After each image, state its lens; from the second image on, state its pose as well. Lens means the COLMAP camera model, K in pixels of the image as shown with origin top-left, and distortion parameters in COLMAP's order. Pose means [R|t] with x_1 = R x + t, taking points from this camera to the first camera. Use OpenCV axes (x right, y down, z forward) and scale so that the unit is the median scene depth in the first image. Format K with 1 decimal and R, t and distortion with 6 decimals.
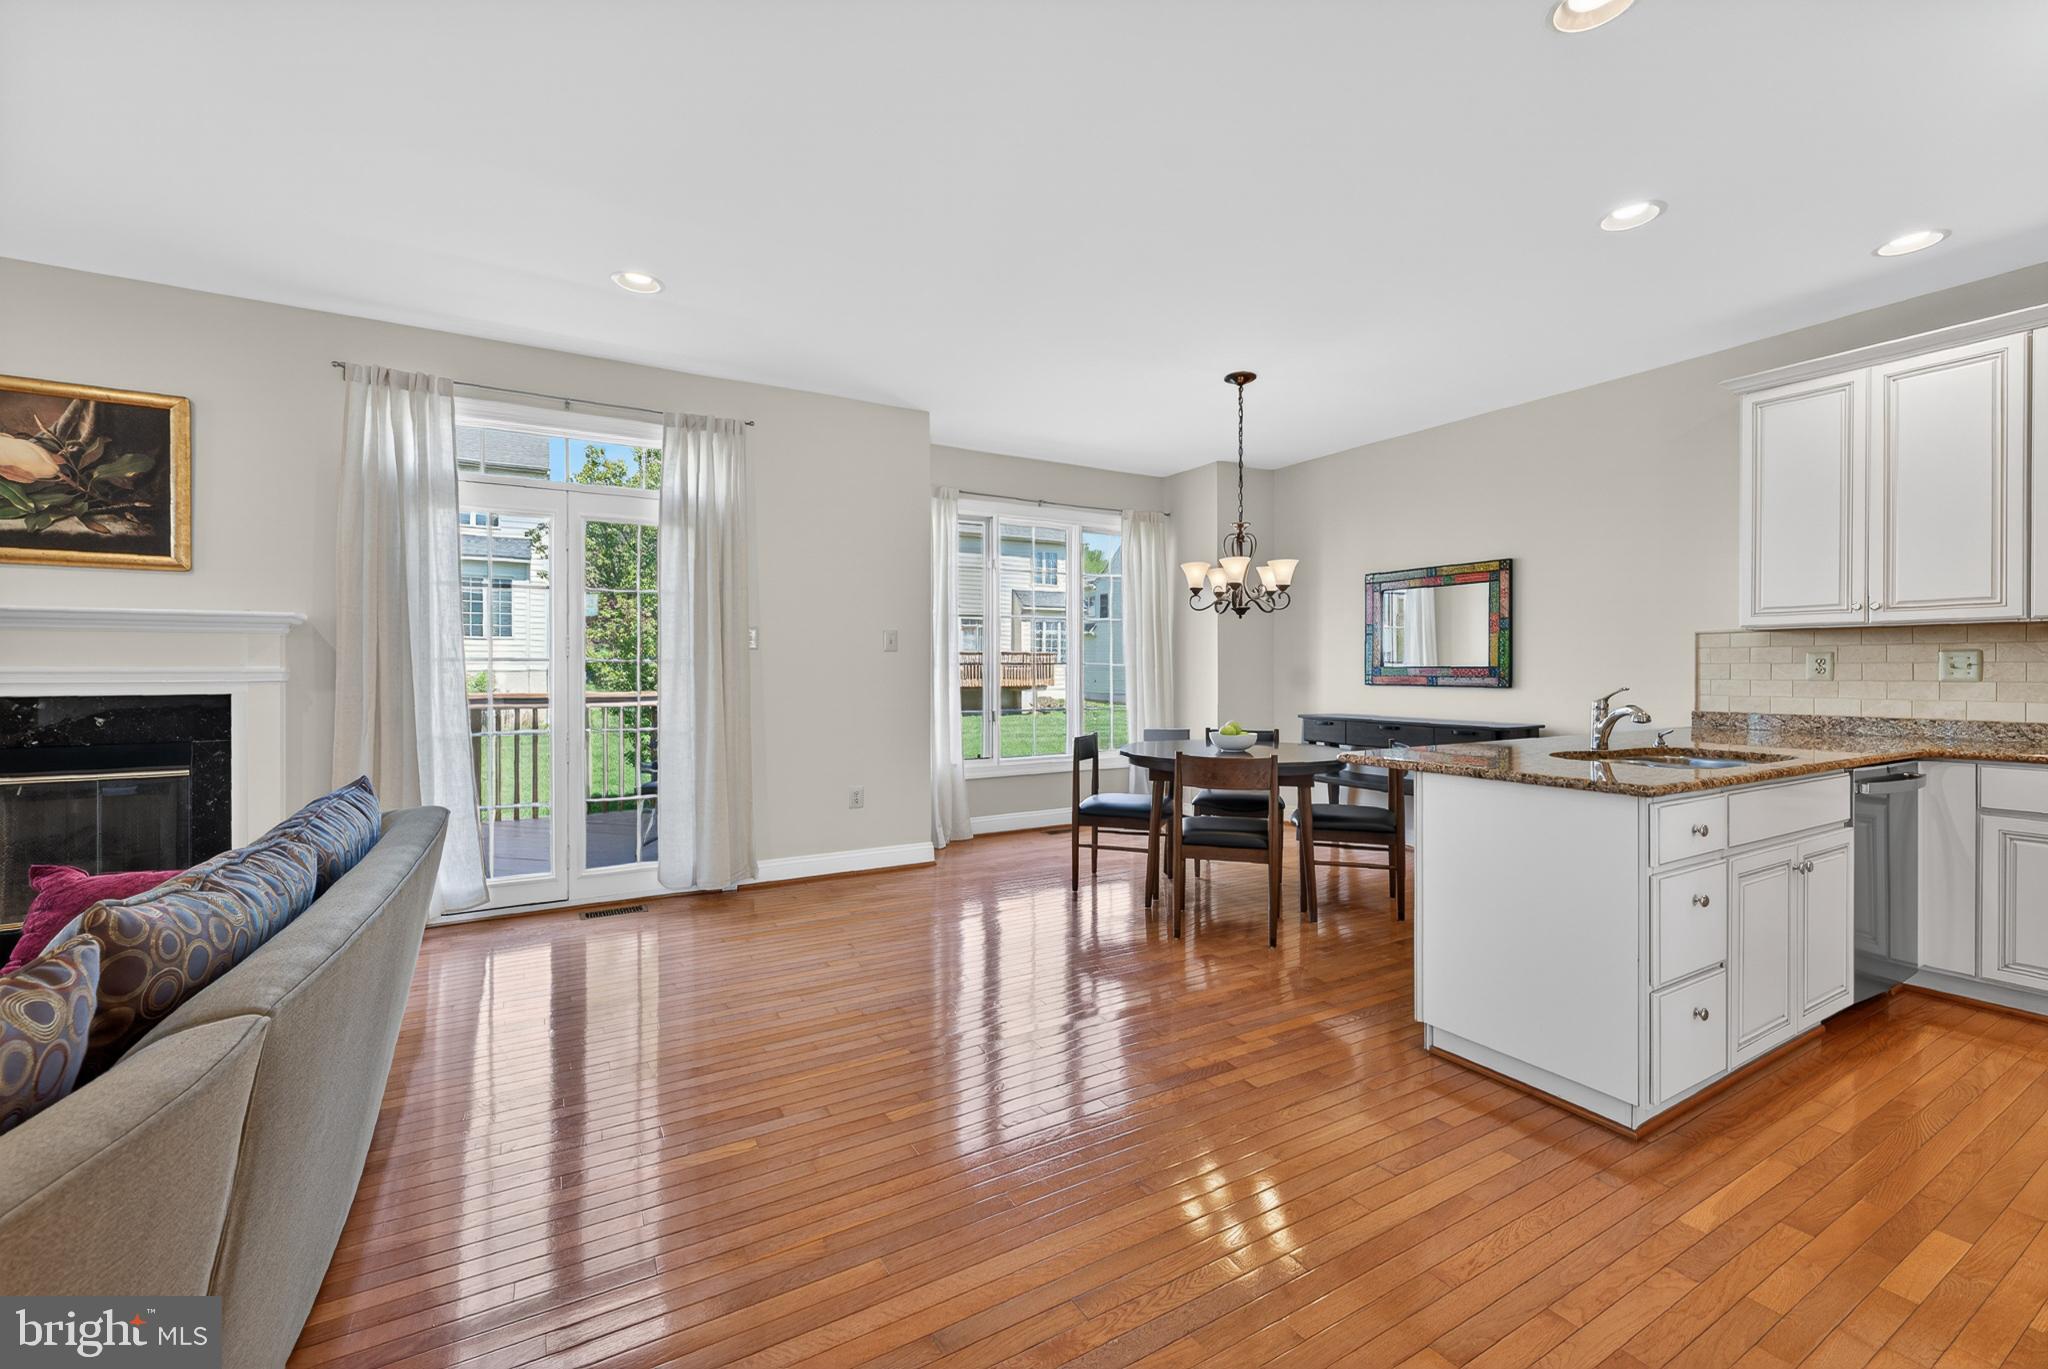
lens RADIAL K [[826.3, 0, 1038.1], [0, 826.3, 672.6], [0, 0, 1]] dist [-0.000847, 0.000152]
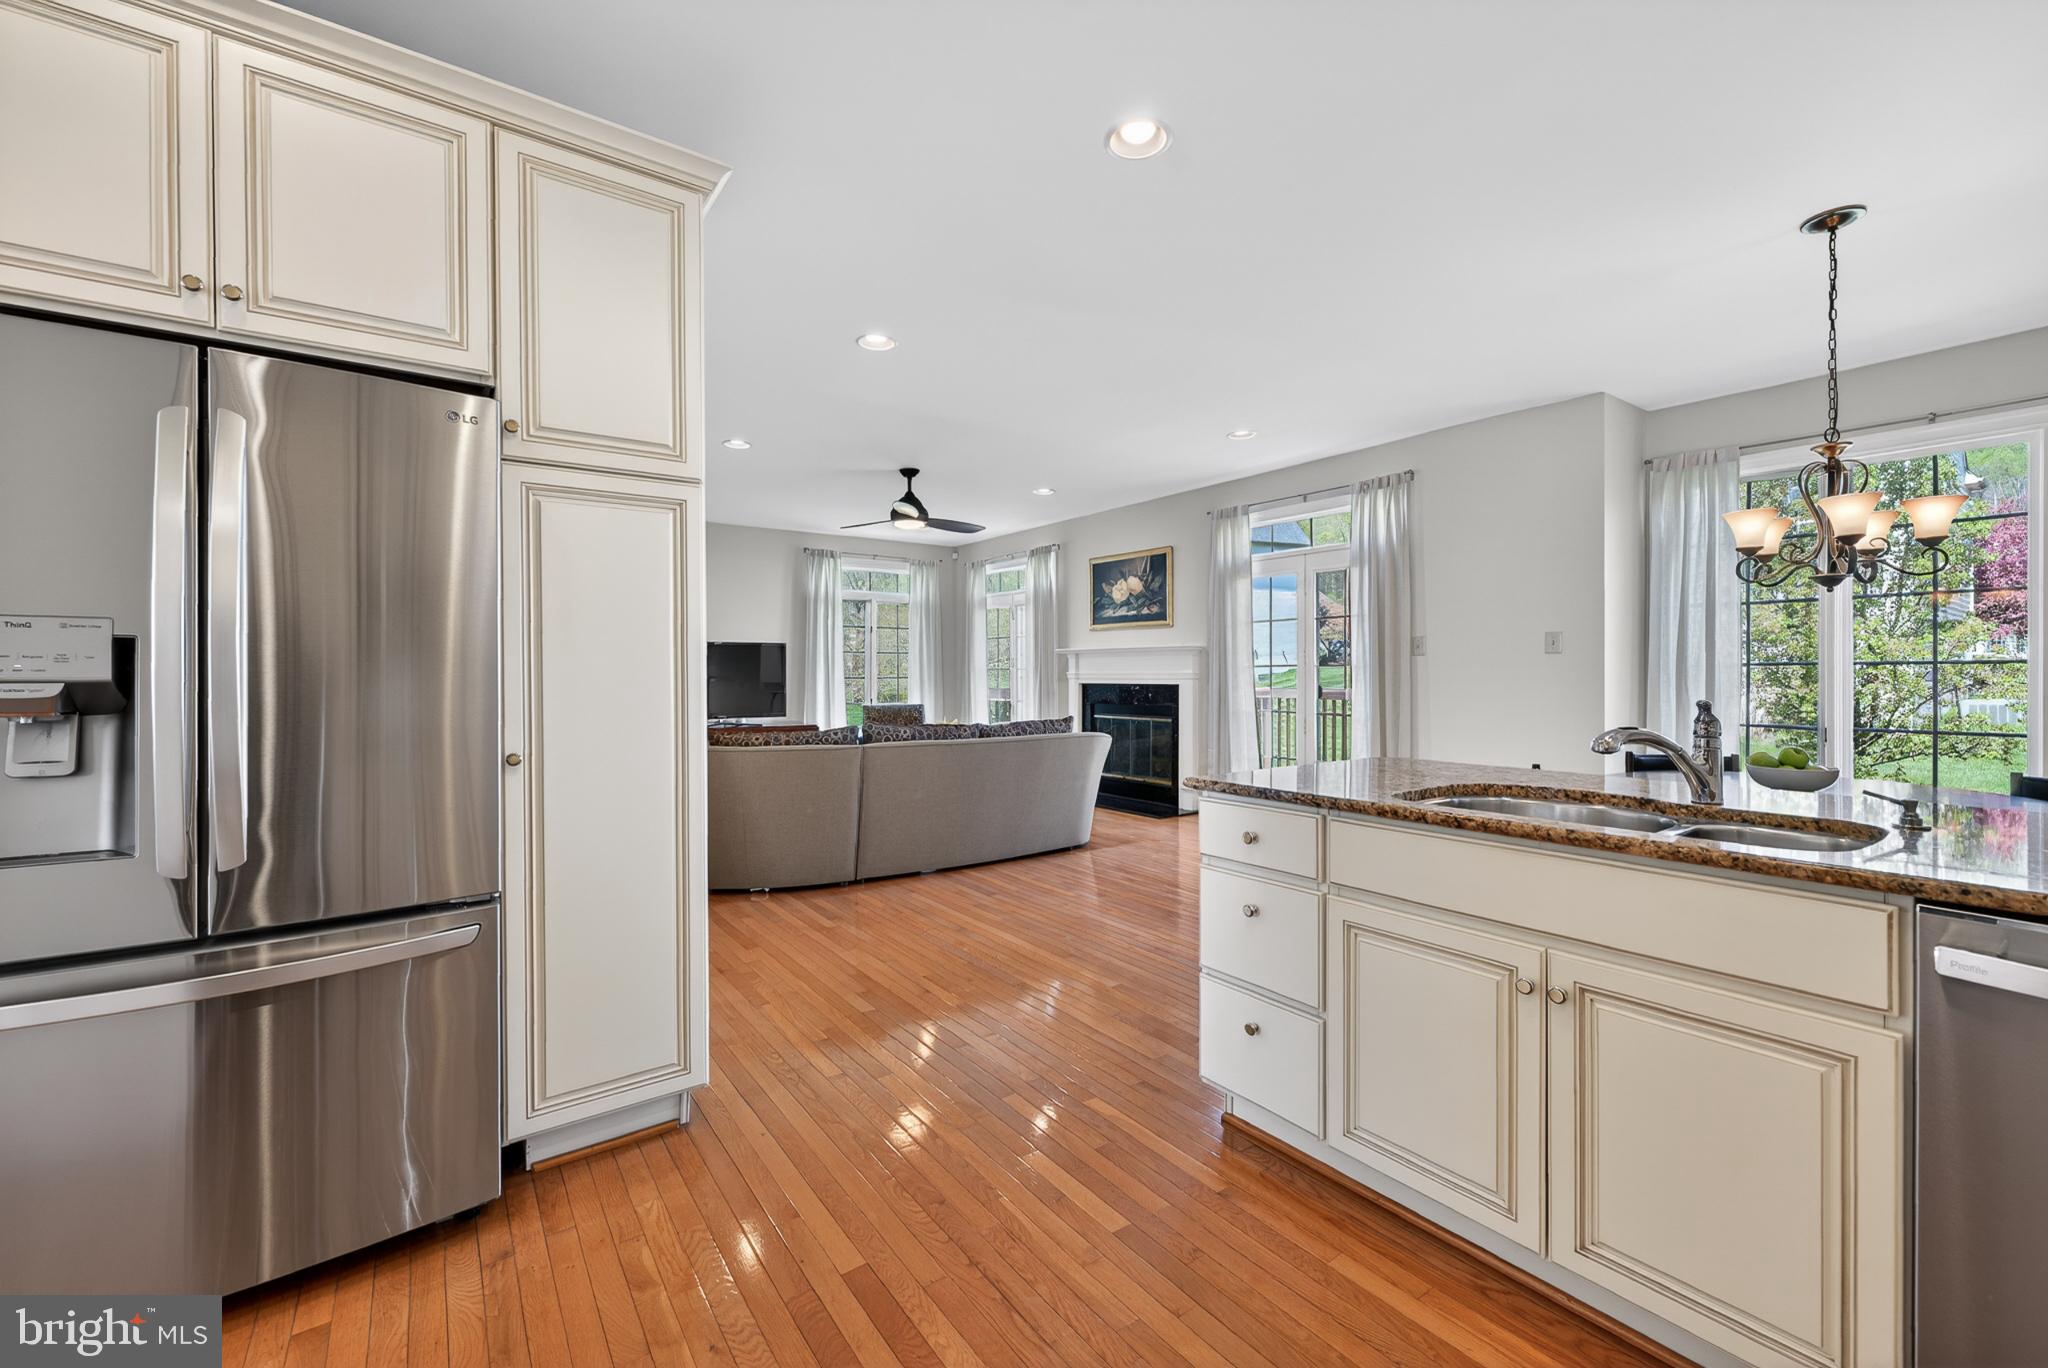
lens RADIAL K [[826.3, 0, 1032.5], [0, 826.3, 677.7], [0, 0, 1]] dist [-0.000847, 0.000152]
pose [[0.106399, 0.005928, -0.994306, 0.991399], [-0.003168, 0.999979, 0.005623, 0.001113], [0.994318, 0.002551, 0.106415, 0.371132]]
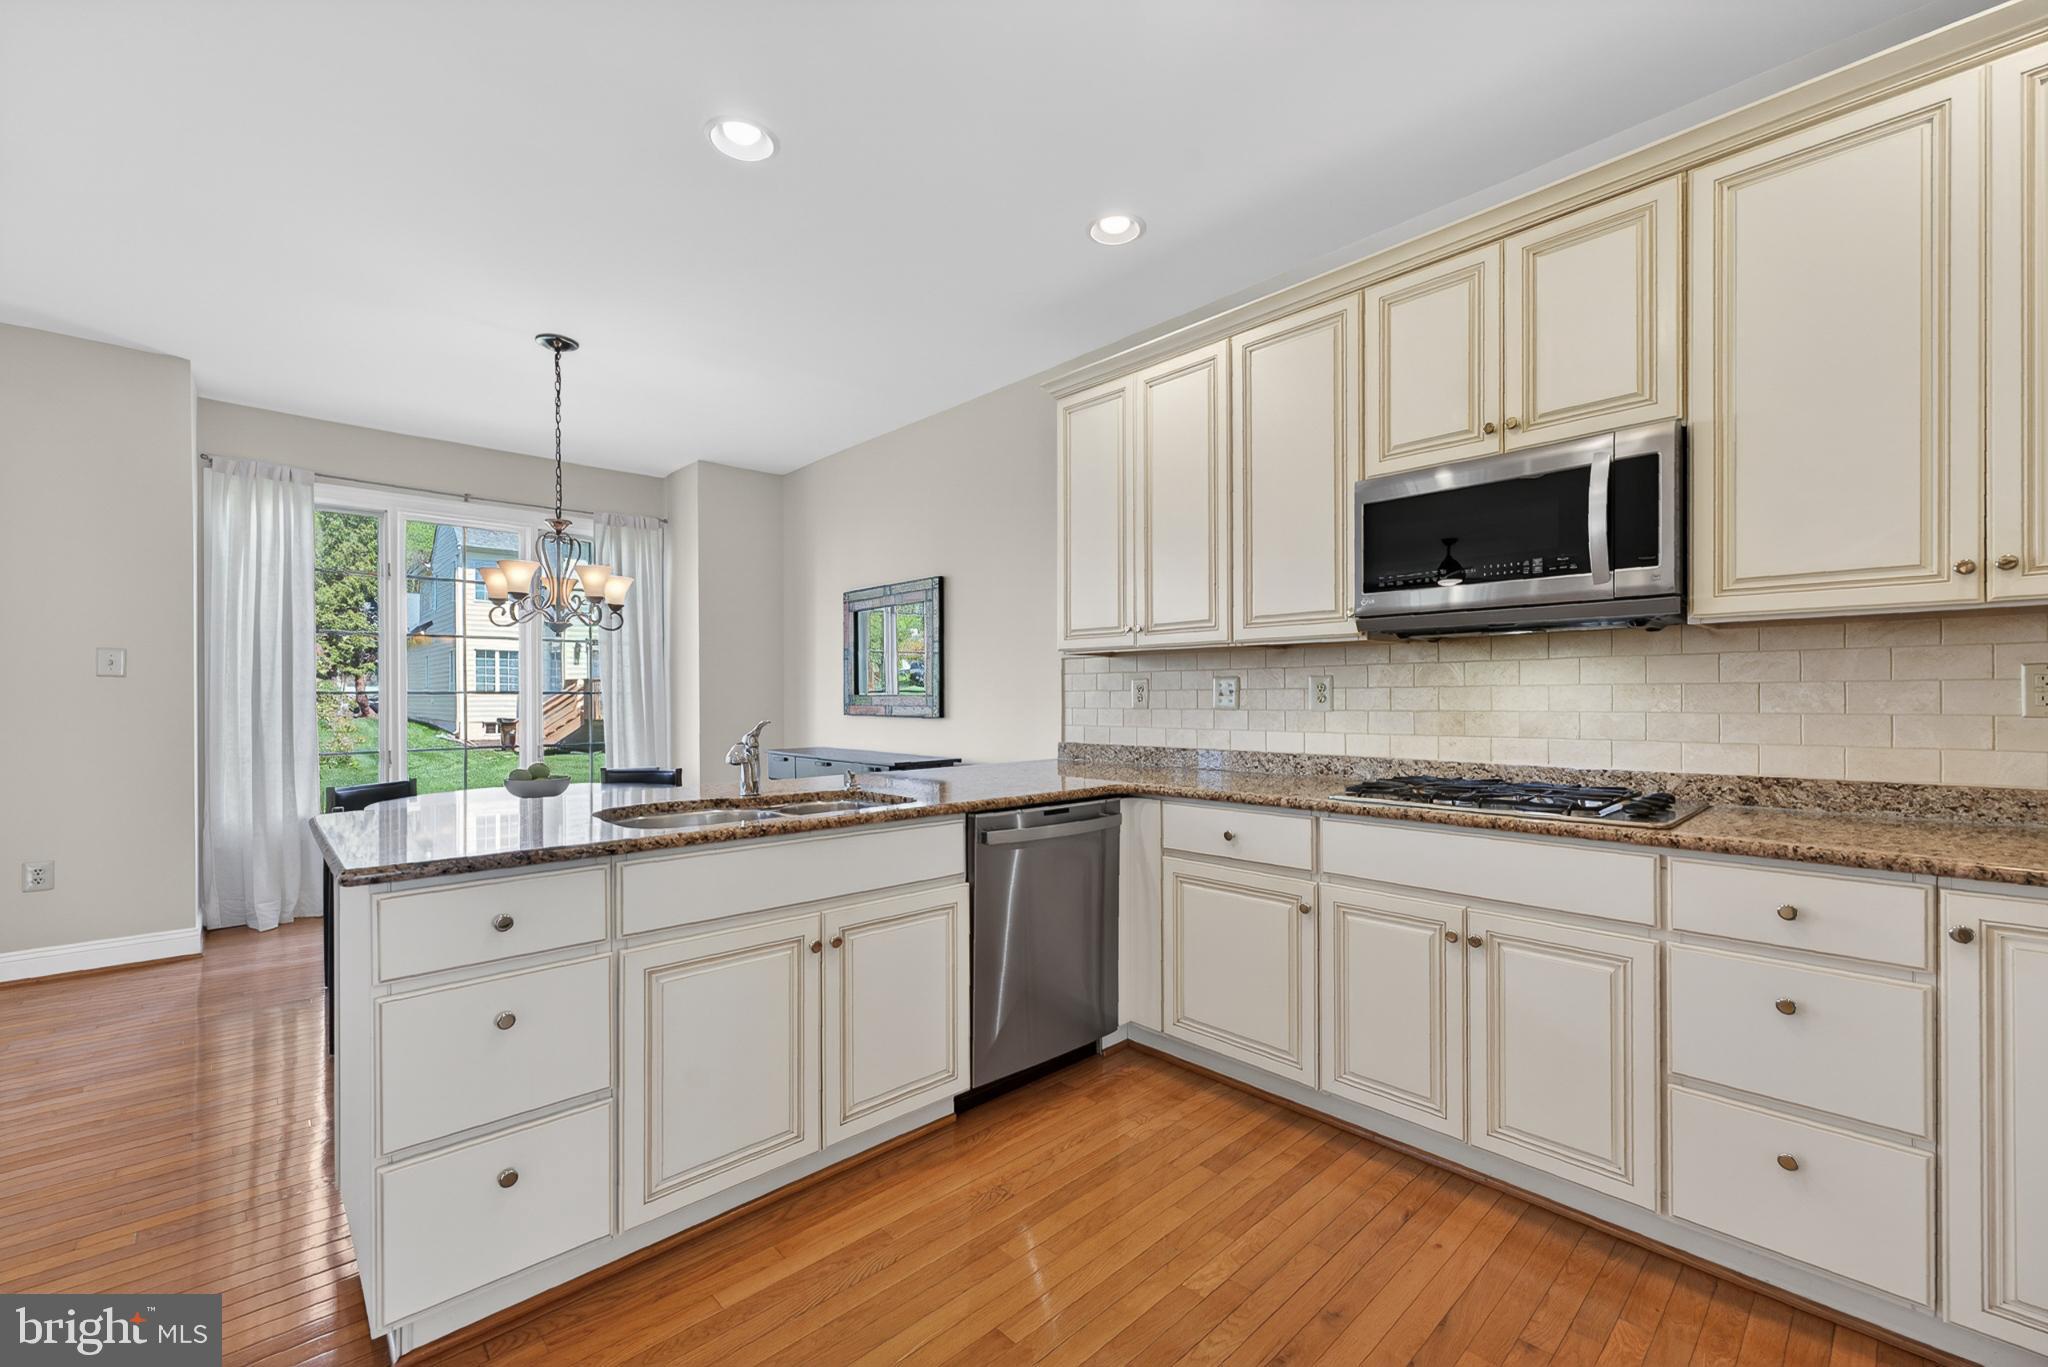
lens RADIAL K [[826.3, 0, 1040.3], [0, 826.3, 698.7], [0, 0, 1]] dist [-0.000847, 0.000152]
pose [[0.971578, -0.001599, 0.236715, 0.620132], [0.002740, 0.999986, -0.004491, 0.001833], [-0.236705, 0.005012, 0.971569, 0.111437]]
